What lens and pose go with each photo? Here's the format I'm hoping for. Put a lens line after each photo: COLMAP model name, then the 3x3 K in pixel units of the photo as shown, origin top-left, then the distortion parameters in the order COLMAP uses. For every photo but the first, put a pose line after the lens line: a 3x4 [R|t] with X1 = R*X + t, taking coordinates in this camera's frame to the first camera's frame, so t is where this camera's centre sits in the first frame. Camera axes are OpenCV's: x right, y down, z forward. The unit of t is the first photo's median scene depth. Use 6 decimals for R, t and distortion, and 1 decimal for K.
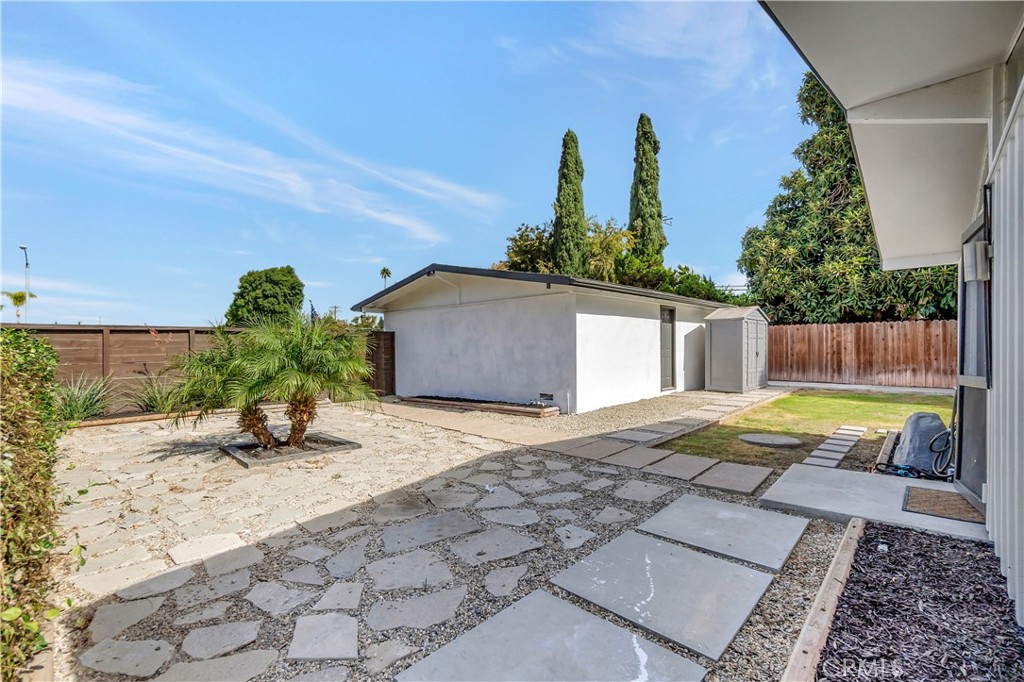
lens RADIAL K [[446.1, 0, 516.5], [0, 446.1, 344.8], [0, 0, 1]] dist [-0.004687, -0.000409]
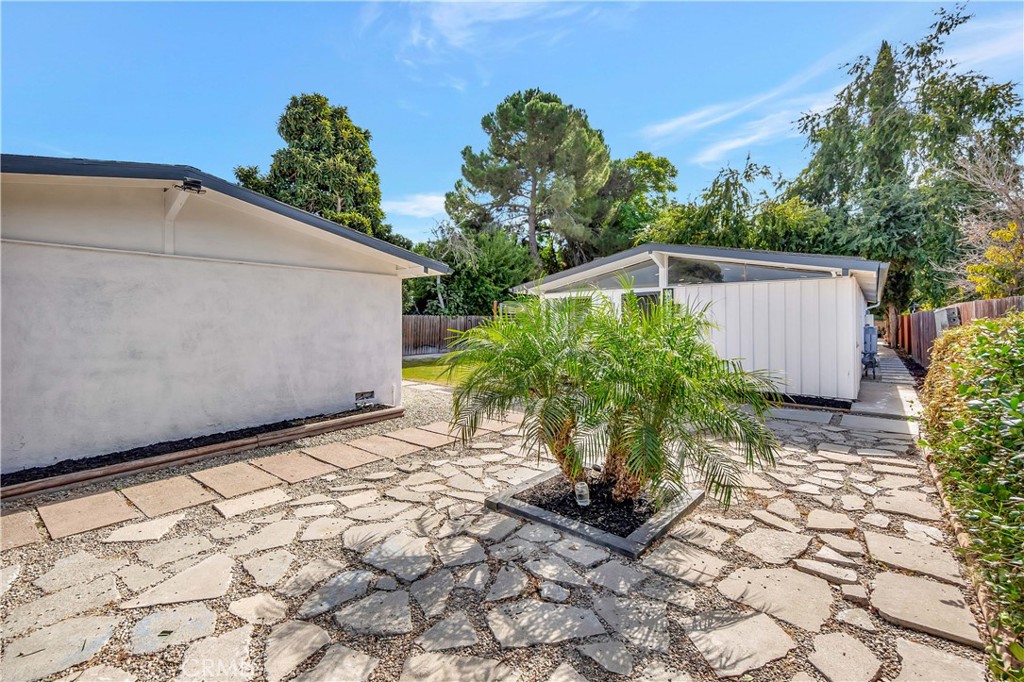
lens RADIAL K [[446.1, 0, 510.9], [0, 446.1, 330.3], [0, 0, 1]] dist [-0.004687, -0.000409]
pose [[-0.060825, -0.001595, 0.998147, -1.024248], [0.003987, 0.999990, 0.001841, -0.006656], [-0.998140, 0.004092, -0.060819, 1.035730]]
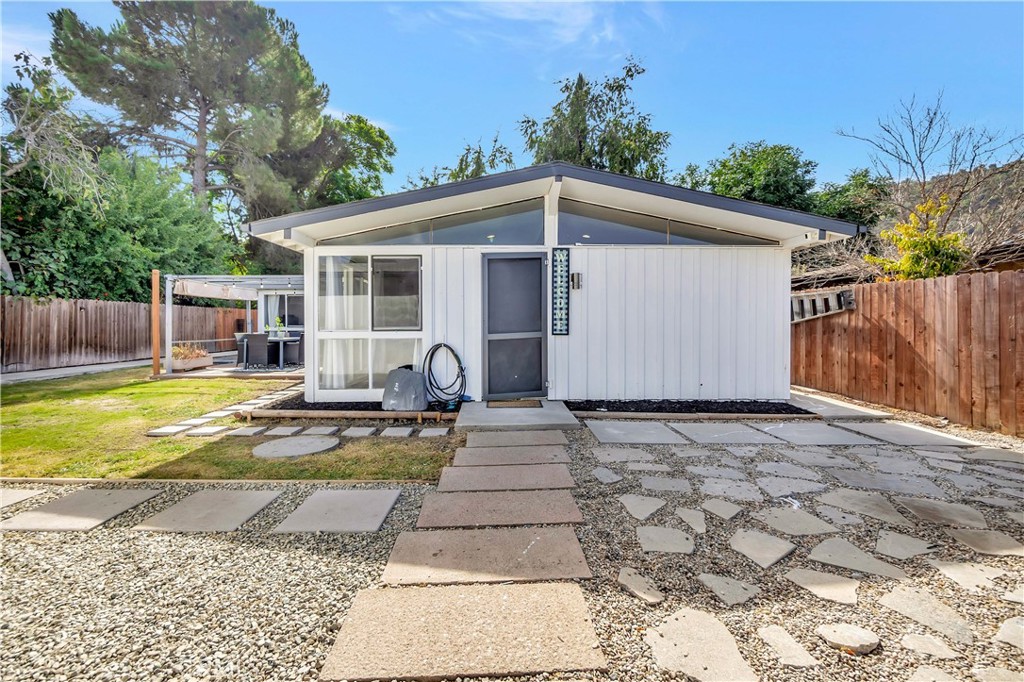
lens RADIAL K [[446.1, 0, 511.0], [0, 446.1, 331.8], [0, 0, 1]] dist [-0.004687, -0.000409]
pose [[-0.696996, 0.002441, 0.717071, -0.162014], [0.010301, 0.999925, 0.006608, 0.025898], [-0.717001, 0.011992, -0.696969, 1.148937]]
